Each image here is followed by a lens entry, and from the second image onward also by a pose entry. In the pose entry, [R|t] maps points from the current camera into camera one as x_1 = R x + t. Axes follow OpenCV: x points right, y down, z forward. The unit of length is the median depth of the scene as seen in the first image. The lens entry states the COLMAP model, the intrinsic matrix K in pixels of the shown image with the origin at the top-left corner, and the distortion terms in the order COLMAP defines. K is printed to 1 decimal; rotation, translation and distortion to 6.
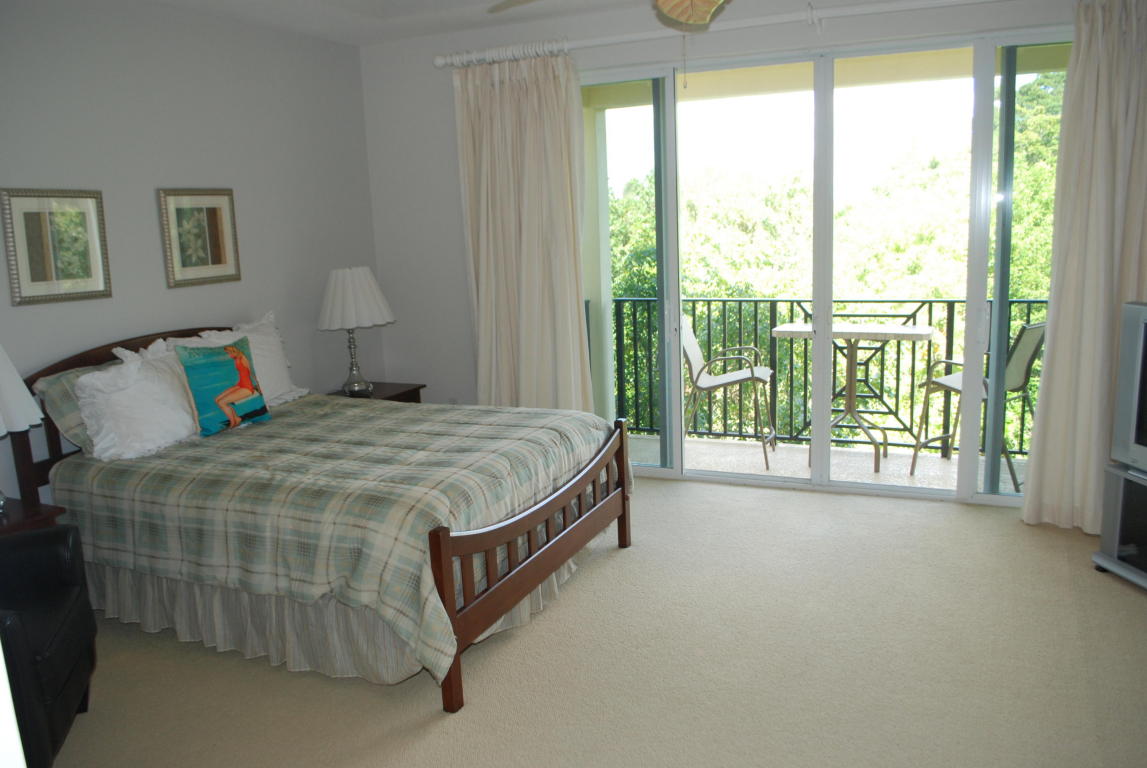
lens RADIAL K [[880.0, 0, 572.6], [0, 880.0, 389.7], [0, 0, 1]] dist [-0.070168, -0.003972]
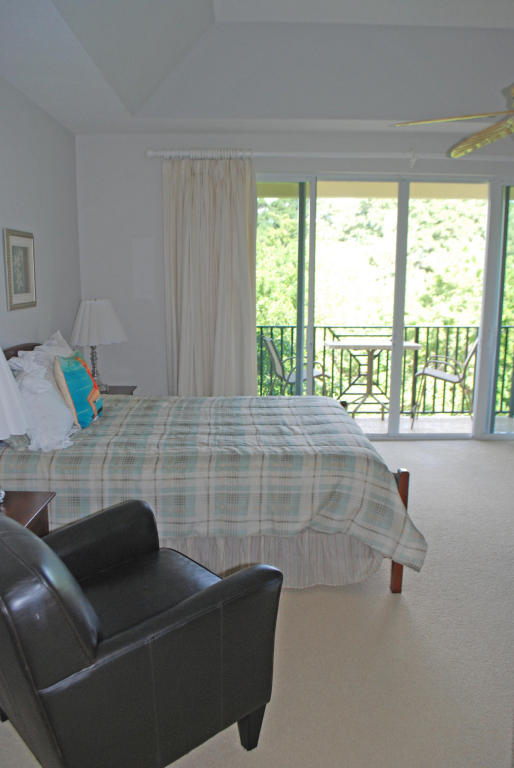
lens RADIAL K [[589.2, 0, 254.2], [0, 589.2, 376.0], [0, 0, 1]] dist [-0.070168, -0.003972]
pose [[0.912773, -0.029349, 0.407411, -0.493574], [0.039400, 0.999091, -0.016300, 0.001558], [-0.406562, 0.030930, 0.913100, 0.112593]]
